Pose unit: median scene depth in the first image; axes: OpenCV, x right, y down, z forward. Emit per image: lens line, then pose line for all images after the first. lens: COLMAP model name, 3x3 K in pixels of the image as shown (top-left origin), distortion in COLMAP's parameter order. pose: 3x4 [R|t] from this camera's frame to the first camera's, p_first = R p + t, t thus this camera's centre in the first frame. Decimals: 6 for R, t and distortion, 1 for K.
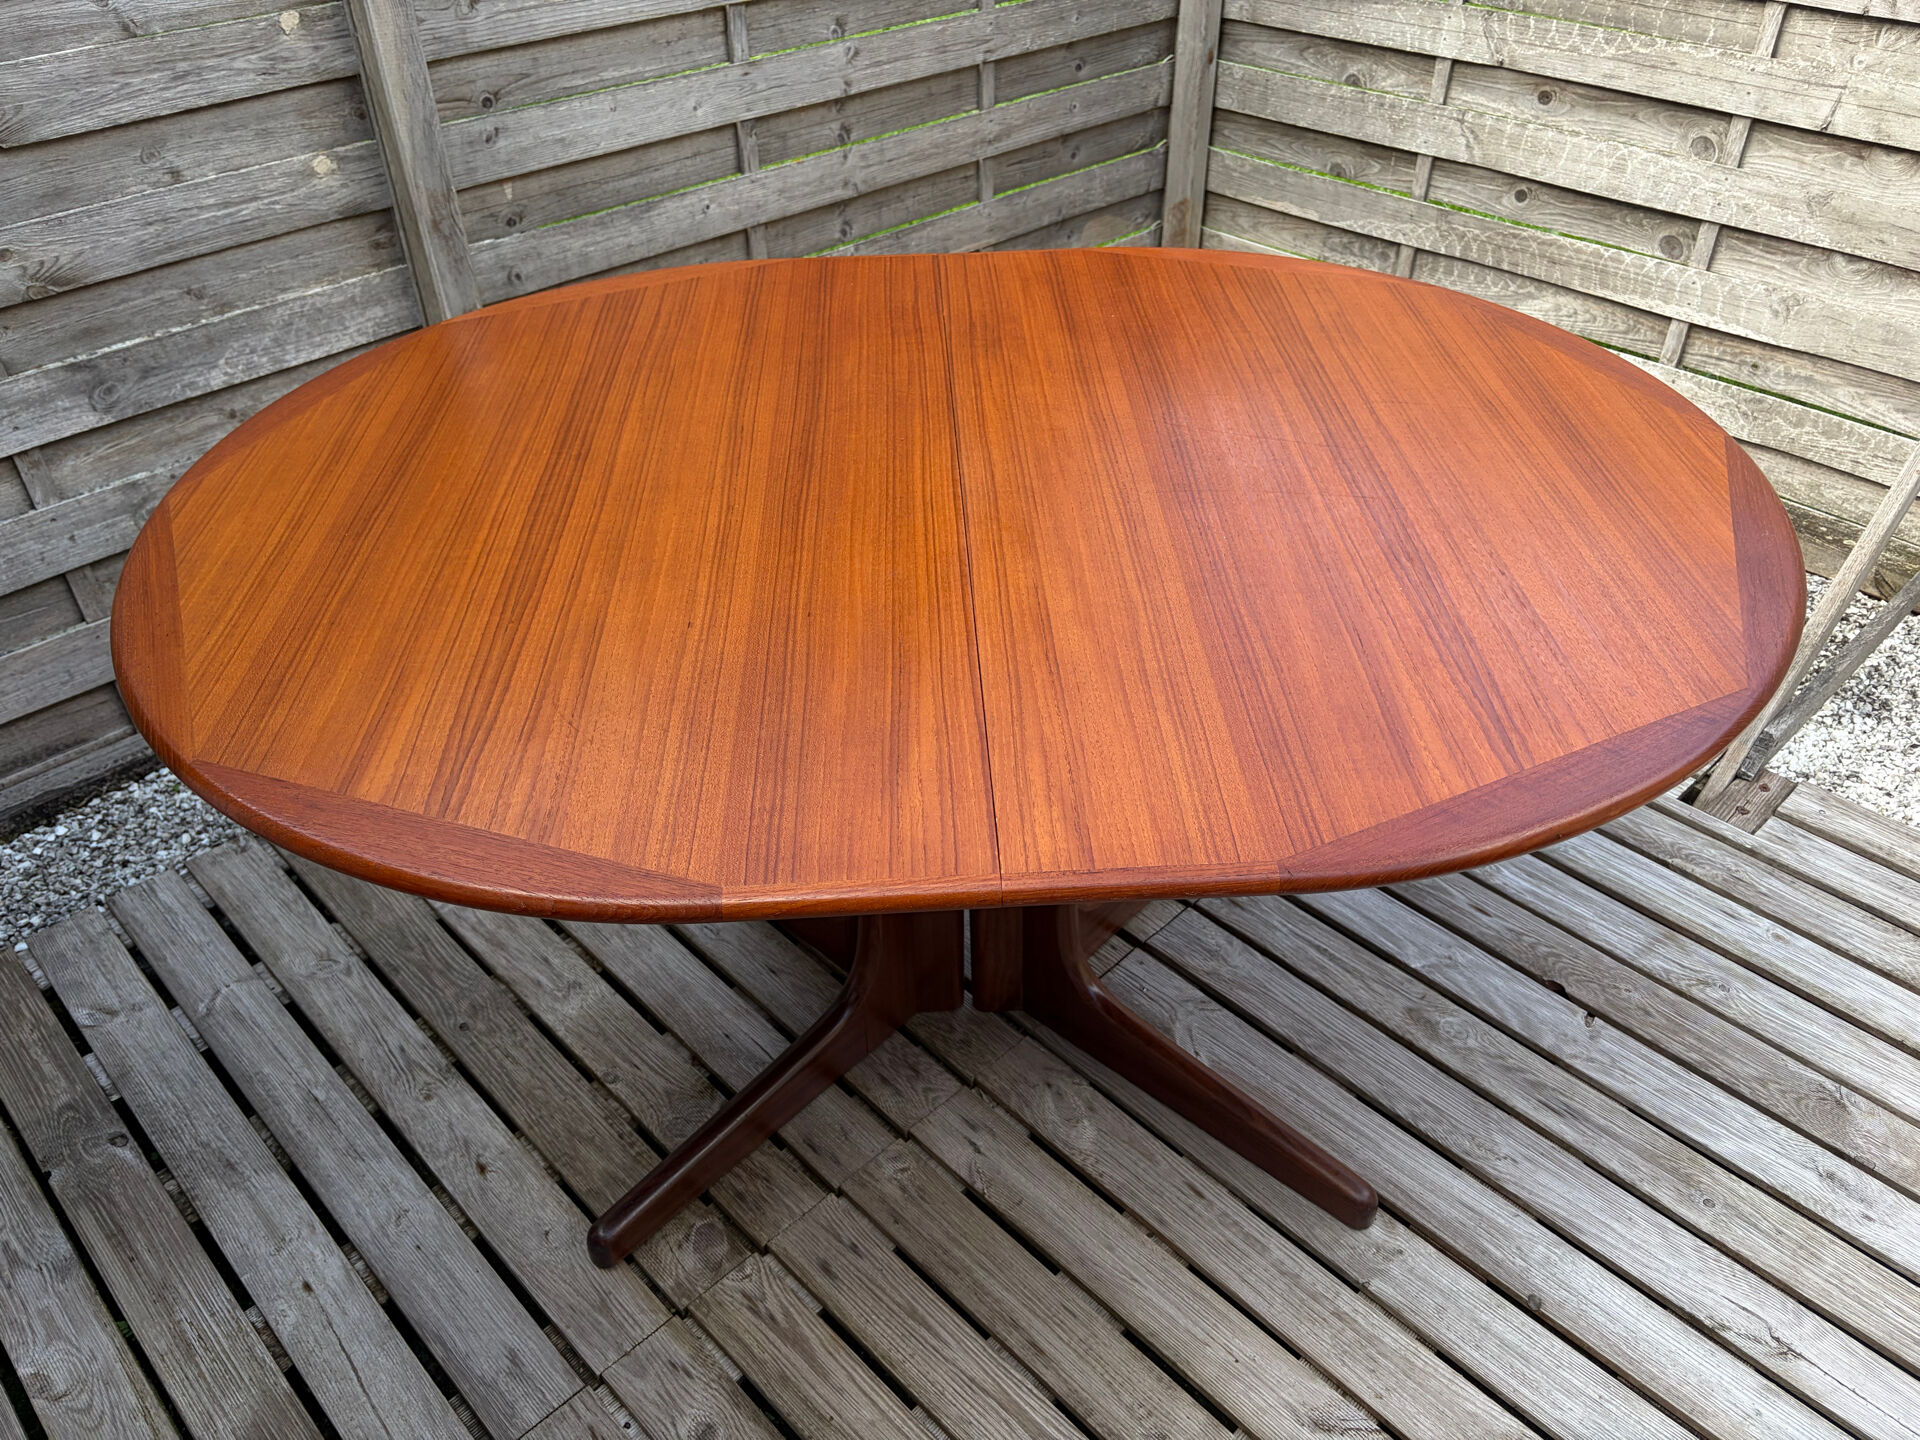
lens RADIAL K [[1460.5, 0, 964.8], [0, 1460.5, 725.6], [0, 0, 1]] dist [0.038542, -0.038749]
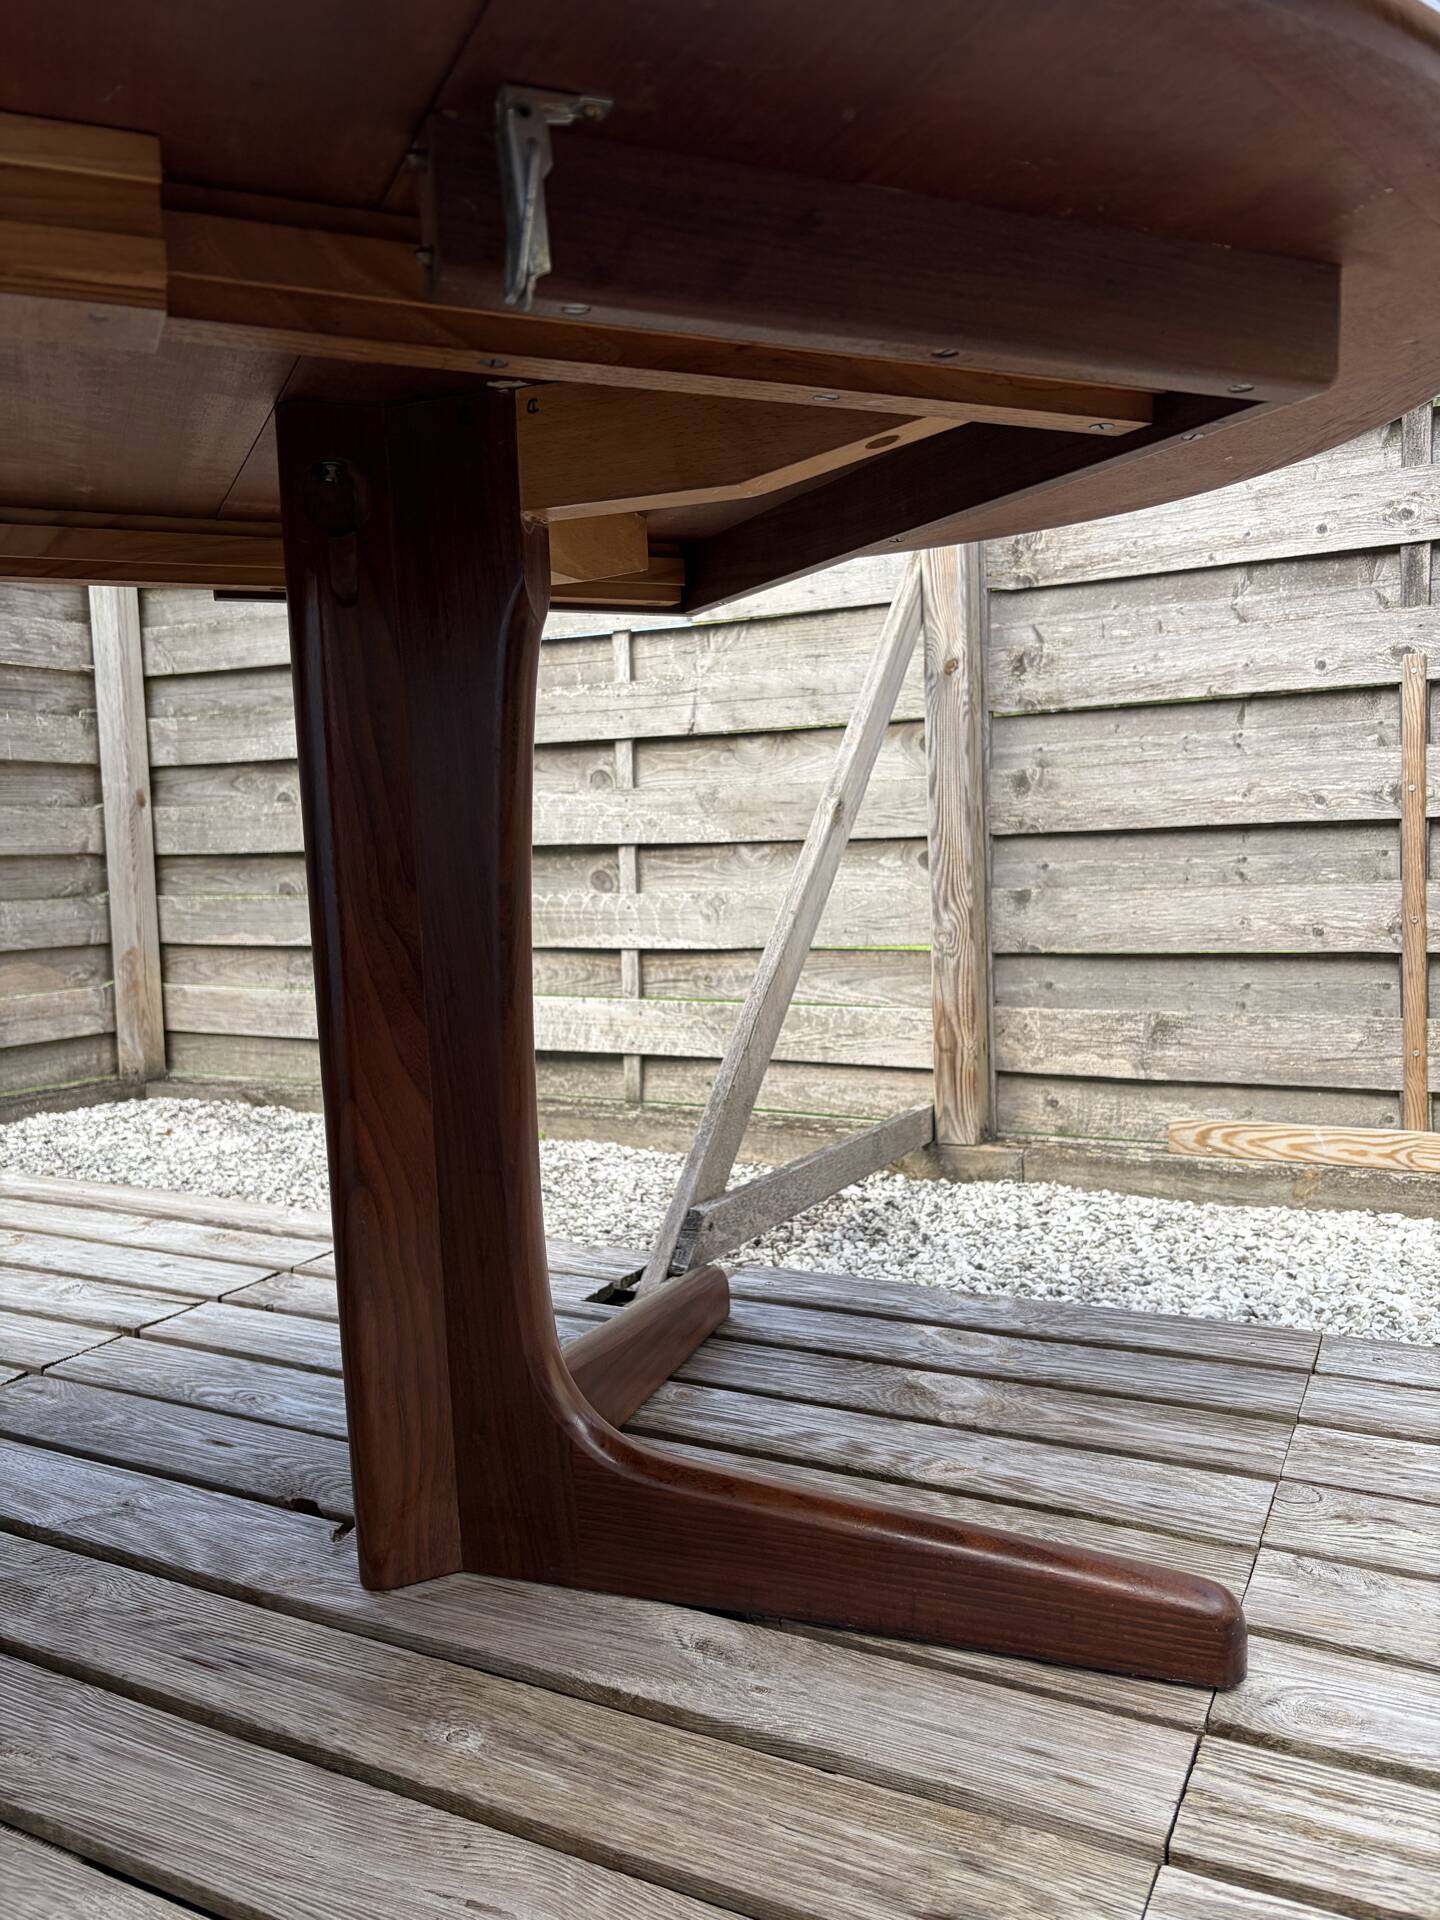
lens RADIAL K [[1460.5, 0, 727.8], [0, 1460.5, 959.8], [0, 0, 1]] dist [0.038542, -0.038749]
pose [[0.947887, -0.045420, 0.315352, 0.320815], [0.210804, 0.831568, -0.513865, 0.272089], [-0.238897, 0.553563, 0.797807, 0.320285]]
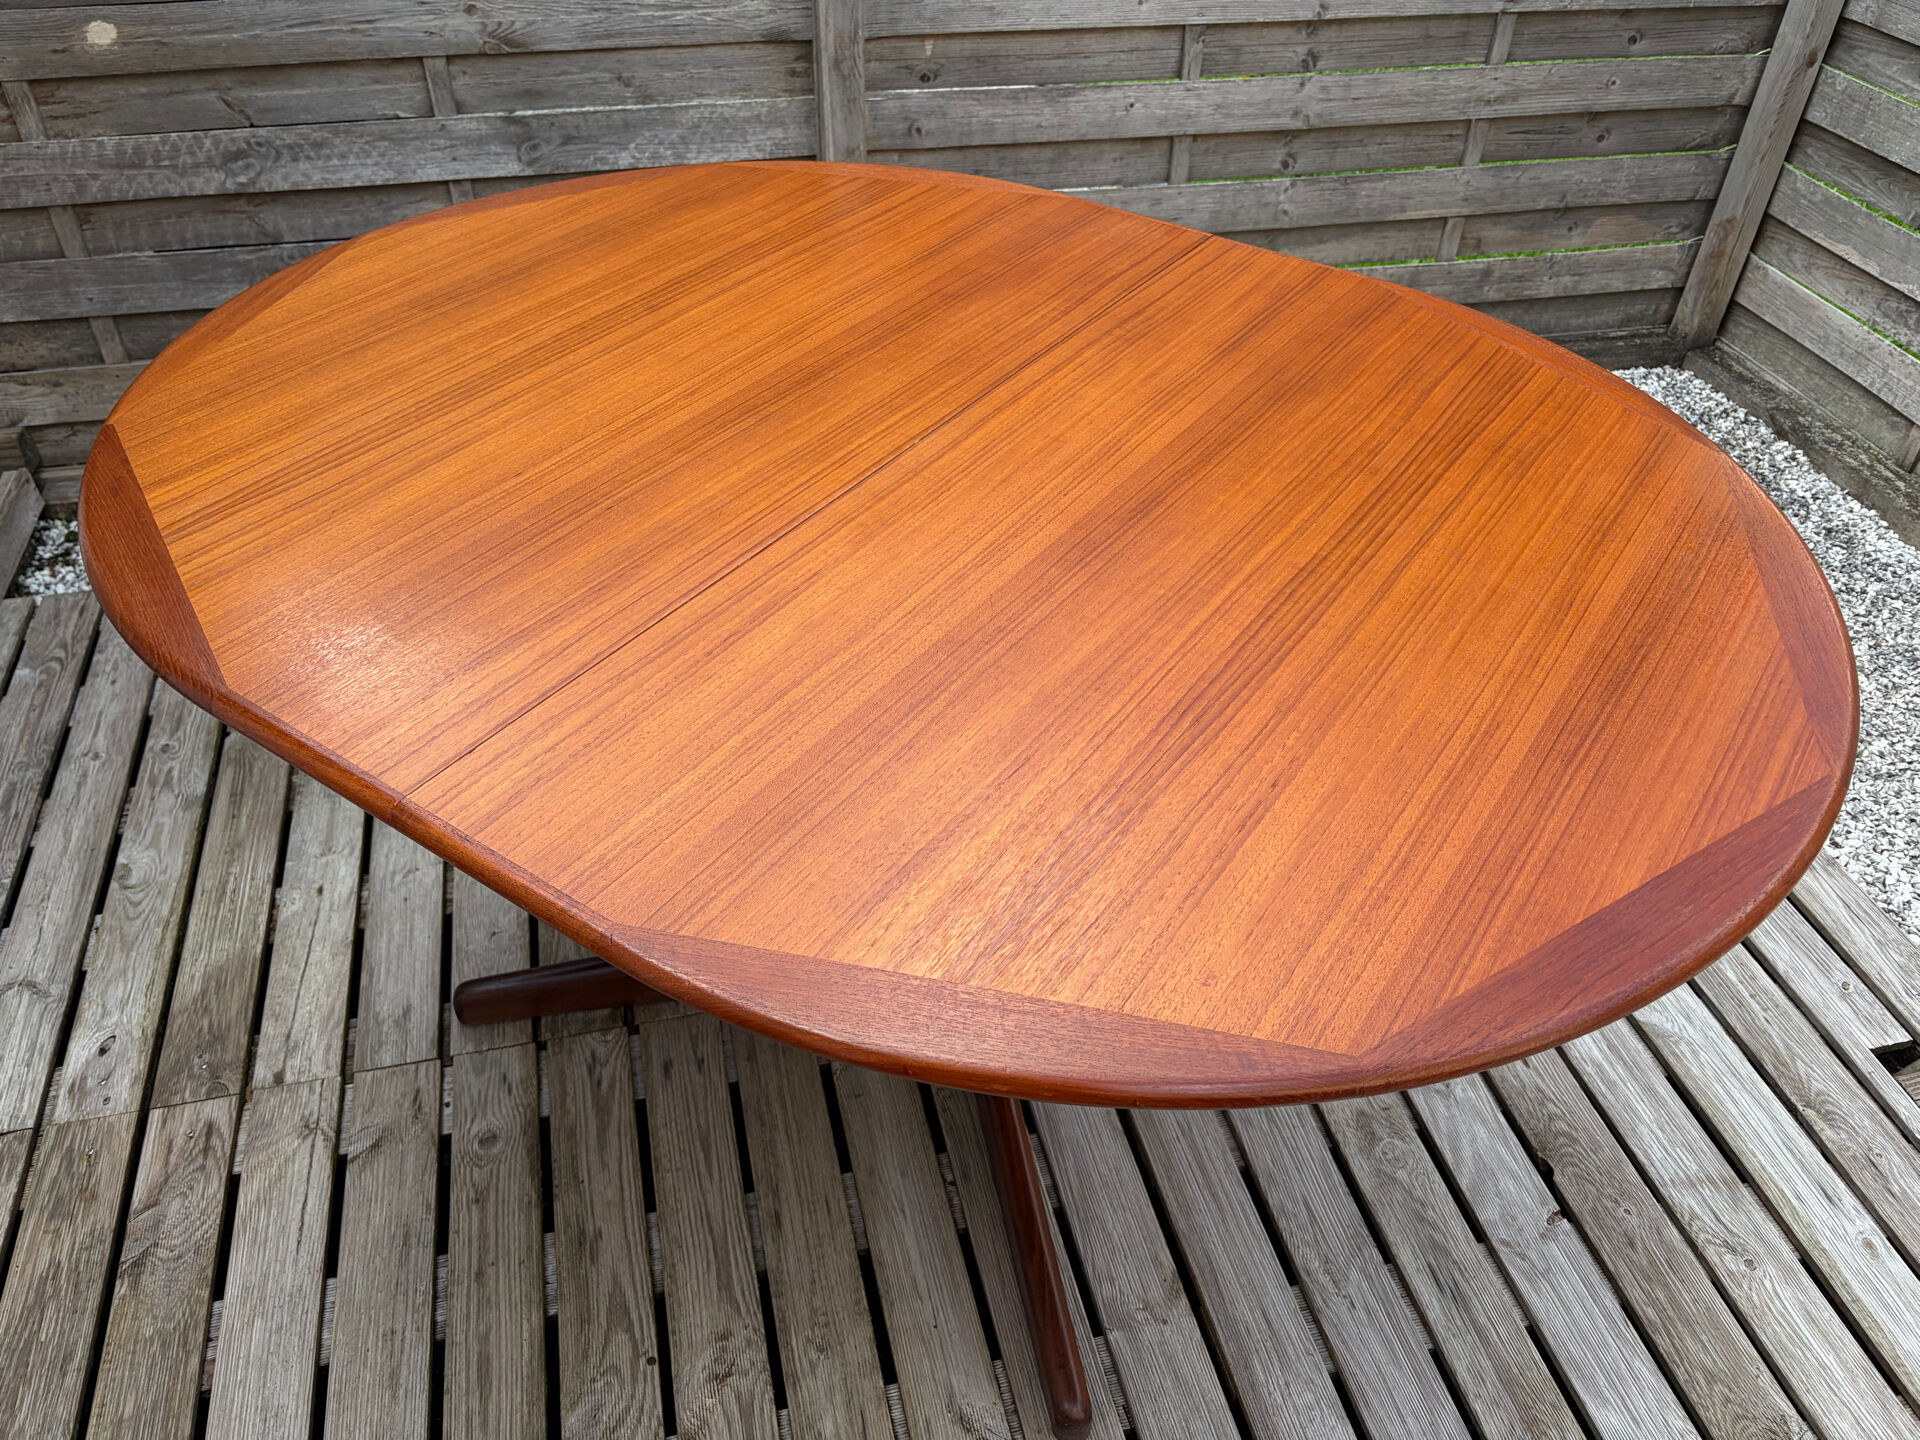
lens RADIAL K [[1460.5, 0, 966.1], [0, 1460.5, 717.0], [0, 0, 1]] dist [0.038542, -0.038749]
pose [[0.862410, 0.349512, -0.366184, 0.275262], [-0.334606, 0.936407, 0.105735, -0.038165], [0.379853, 0.031341, 0.924516, 0.059456]]
